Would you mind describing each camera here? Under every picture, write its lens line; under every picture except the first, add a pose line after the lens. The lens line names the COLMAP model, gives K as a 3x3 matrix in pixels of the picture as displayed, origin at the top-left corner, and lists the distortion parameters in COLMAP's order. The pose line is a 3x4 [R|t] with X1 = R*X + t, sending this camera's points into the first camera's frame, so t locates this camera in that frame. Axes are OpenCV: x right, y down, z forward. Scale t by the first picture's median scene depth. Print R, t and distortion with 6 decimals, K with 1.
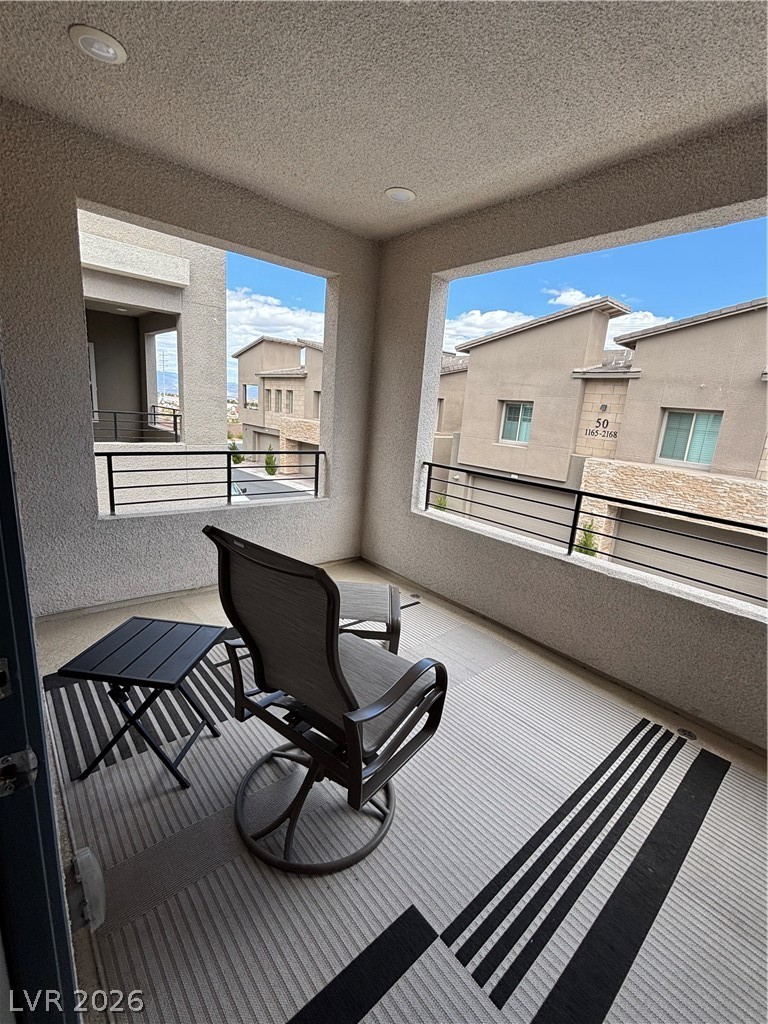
lens RADIAL K [[448.3, 0, 384.6], [0, 448.3, 514.4], [0, 0, 1]] dist [-0.003152, -0.000741]
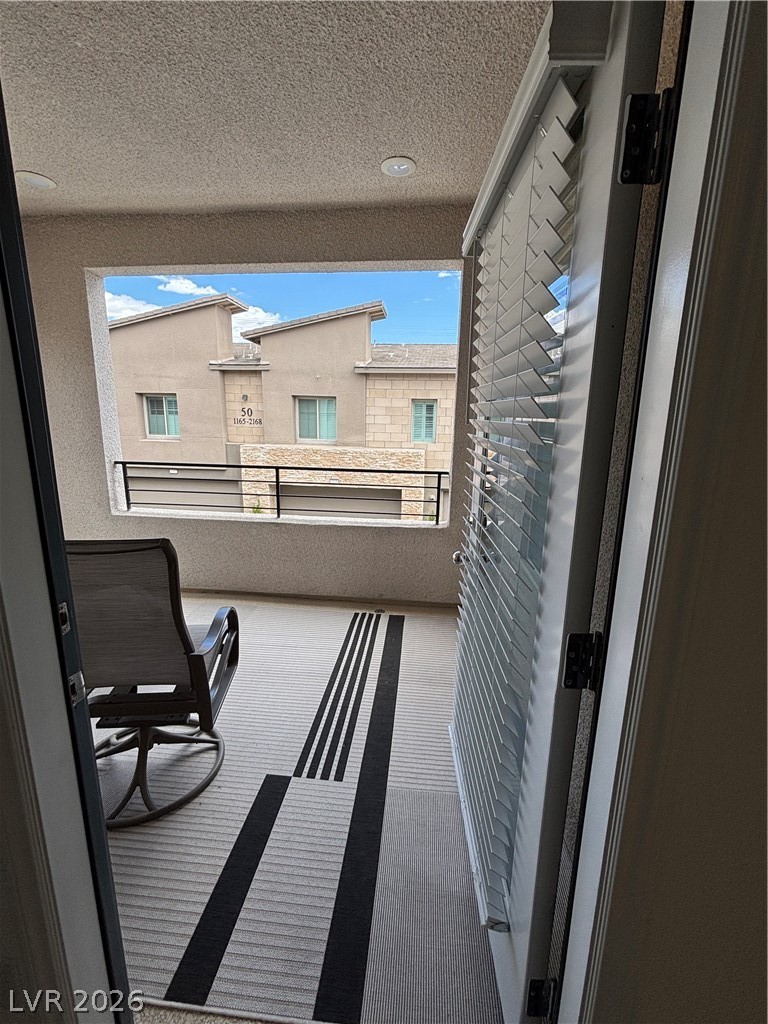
lens RADIAL K [[448.3, 0, 384.6], [0, 448.3, 514.4], [0, 0, 1]] dist [-0.003152, -0.000741]
pose [[0.729767, -0.204458, 0.652408, -0.140797], [0.191367, 0.977180, 0.092181, 0.016617], [-0.656368, 0.057579, 0.752241, -0.105717]]
